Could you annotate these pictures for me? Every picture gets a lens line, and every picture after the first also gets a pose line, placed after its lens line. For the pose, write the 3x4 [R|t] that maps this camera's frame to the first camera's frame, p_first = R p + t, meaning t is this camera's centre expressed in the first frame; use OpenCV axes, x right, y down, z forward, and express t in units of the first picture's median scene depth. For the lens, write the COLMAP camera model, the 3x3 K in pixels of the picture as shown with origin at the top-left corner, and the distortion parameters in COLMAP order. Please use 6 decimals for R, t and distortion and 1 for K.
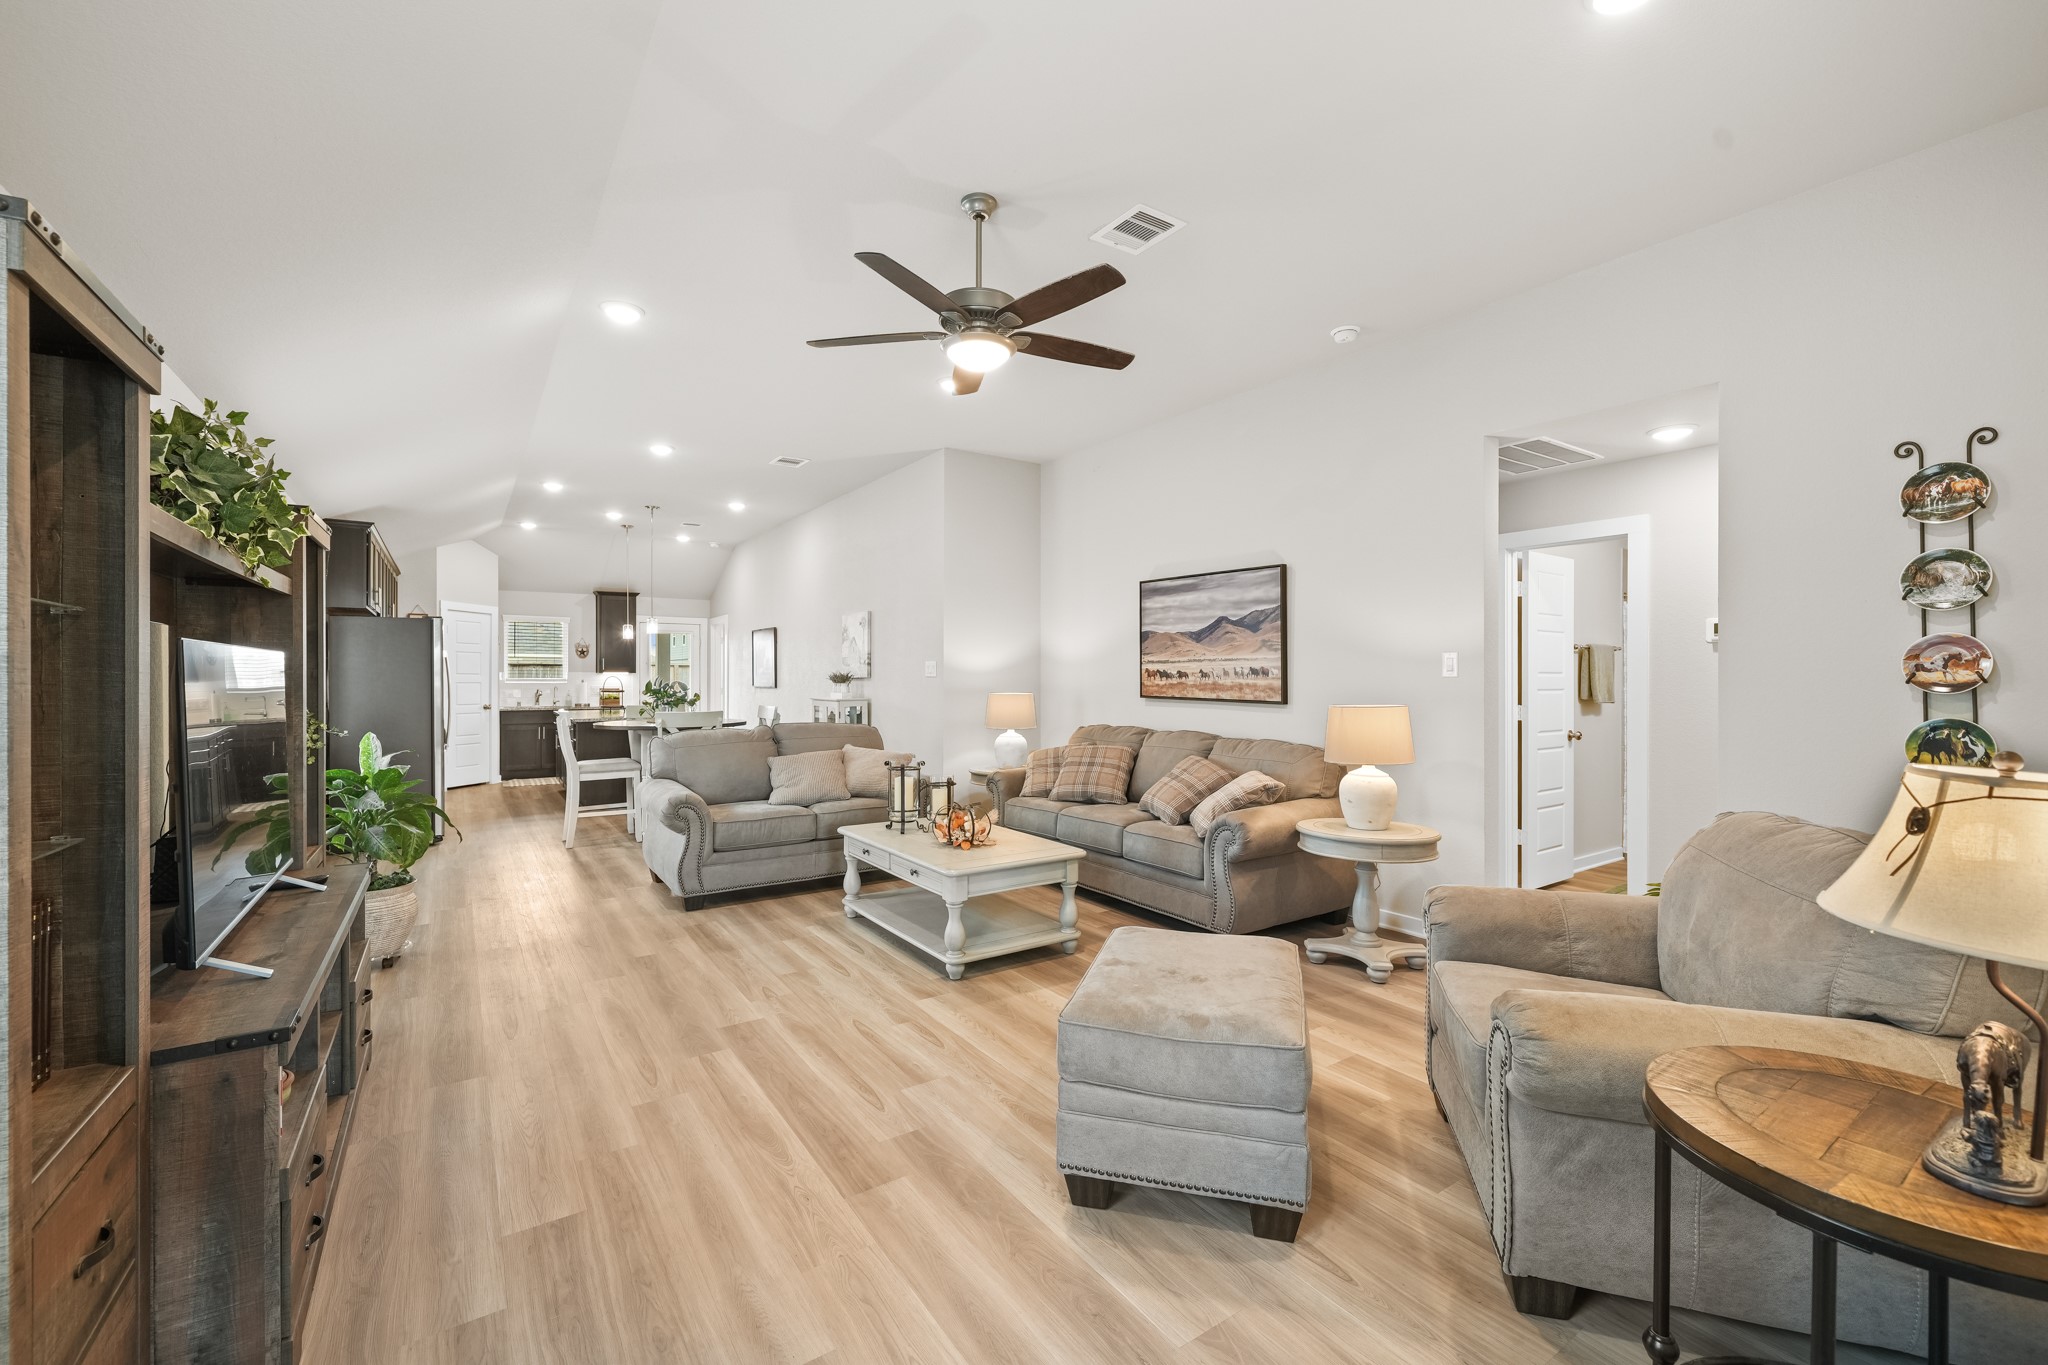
lens RADIAL K [[829.9, 0, 1025.7], [0, 829.9, 677.5], [0, 0, 1]] dist [-0.004269, -0.000181]
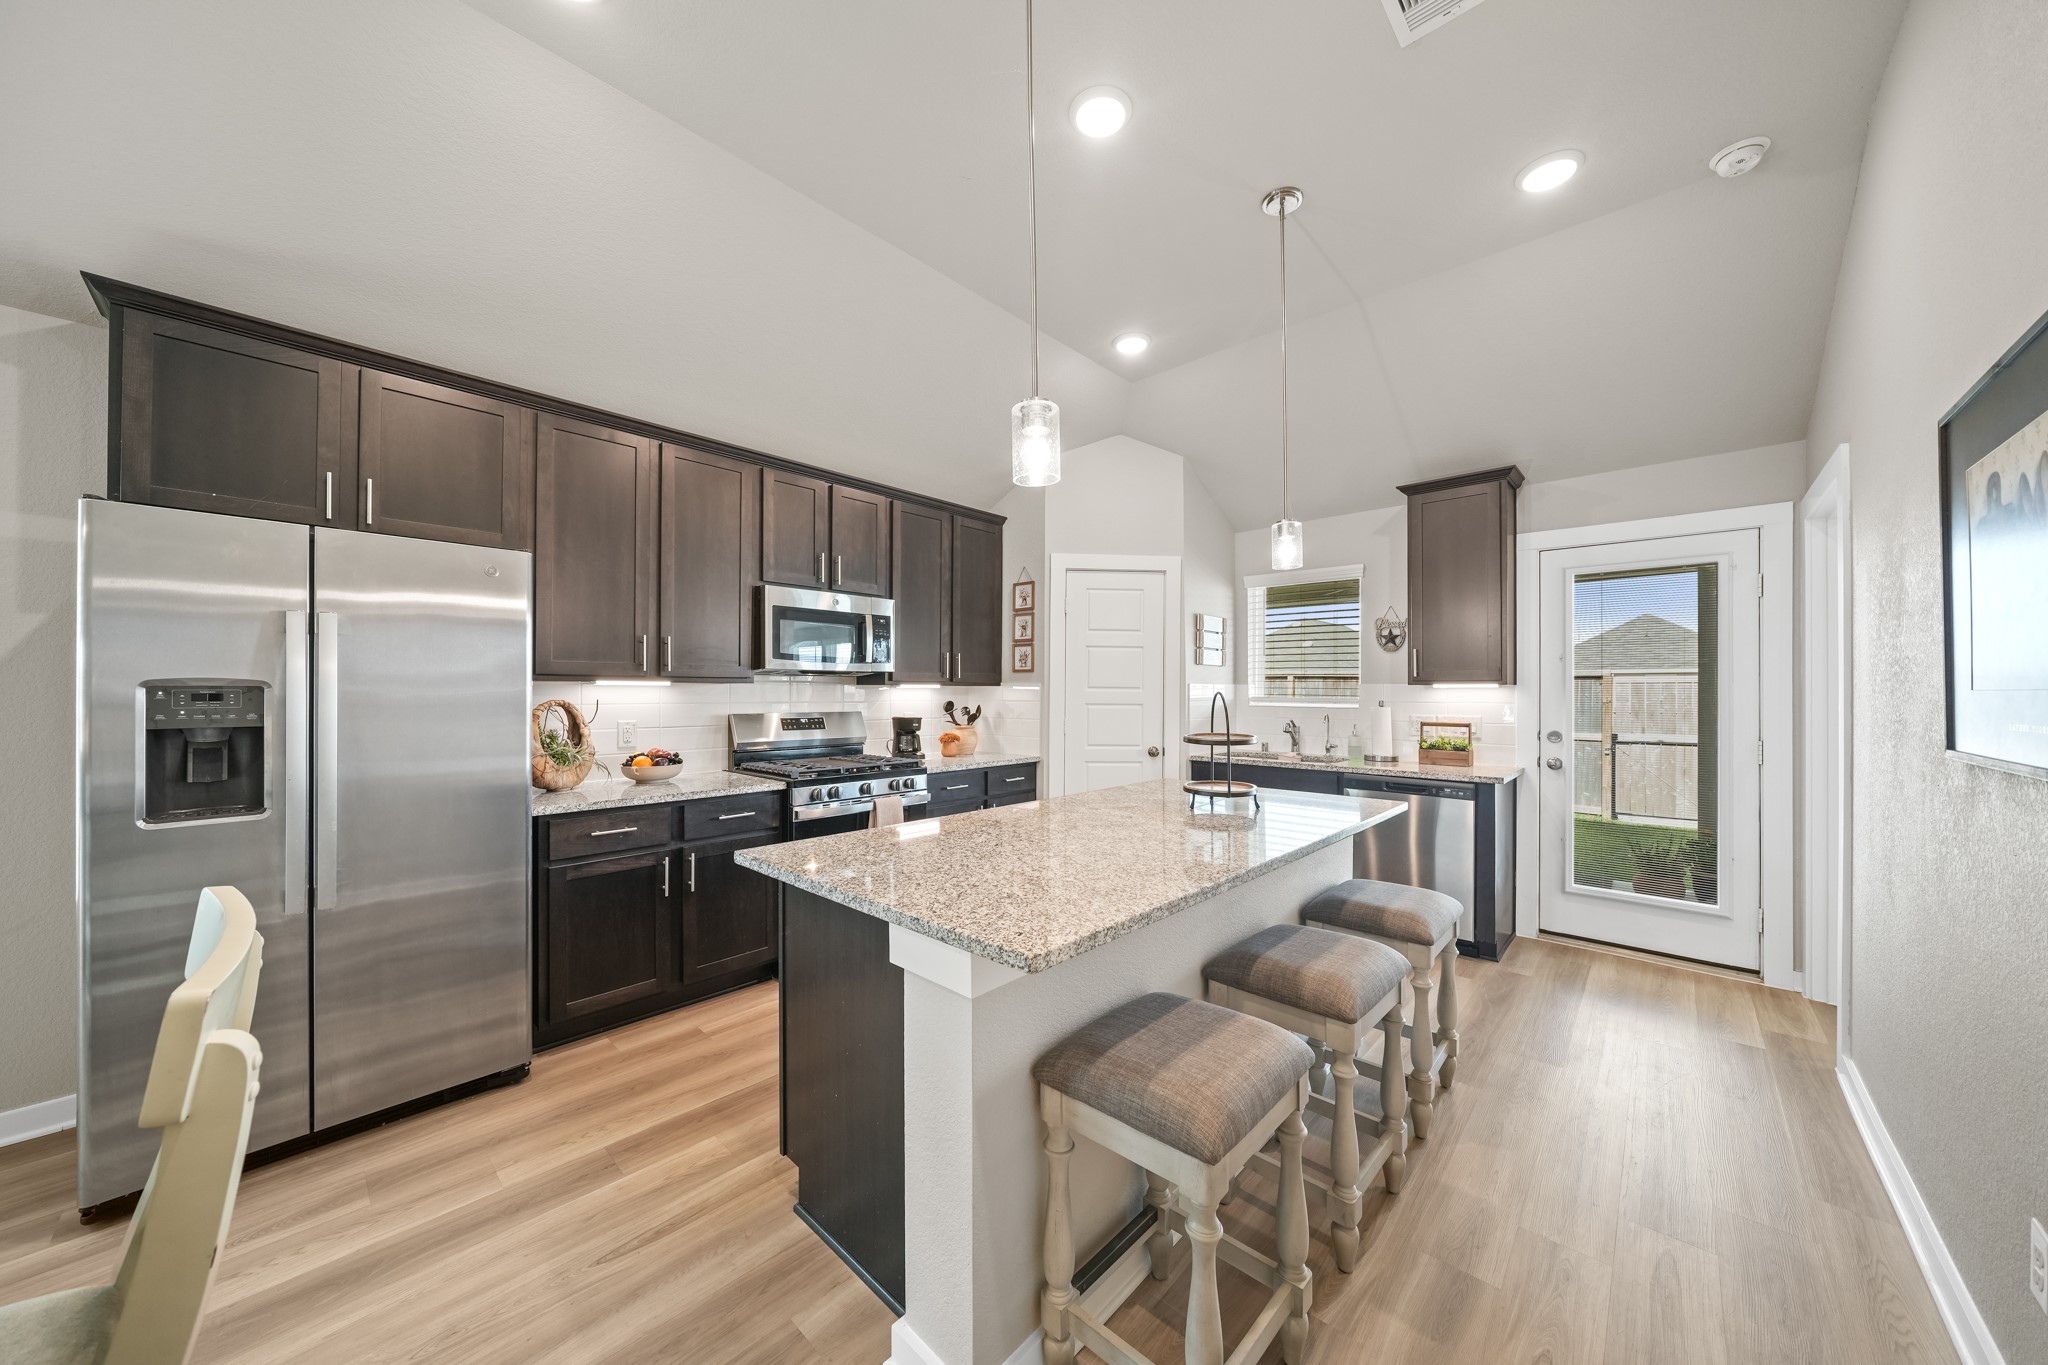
lens RADIAL K [[689.3, 0, 1027.3], [0, 689.3, 686.0], [0, 0, 1]] dist [-0.000246, -0.000052]
pose [[0.219018, -0.002900, -0.975716, -0.219310], [-0.004630, 0.999981, -0.004012, -0.003138], [0.975710, 0.005396, 0.219001, 0.730462]]
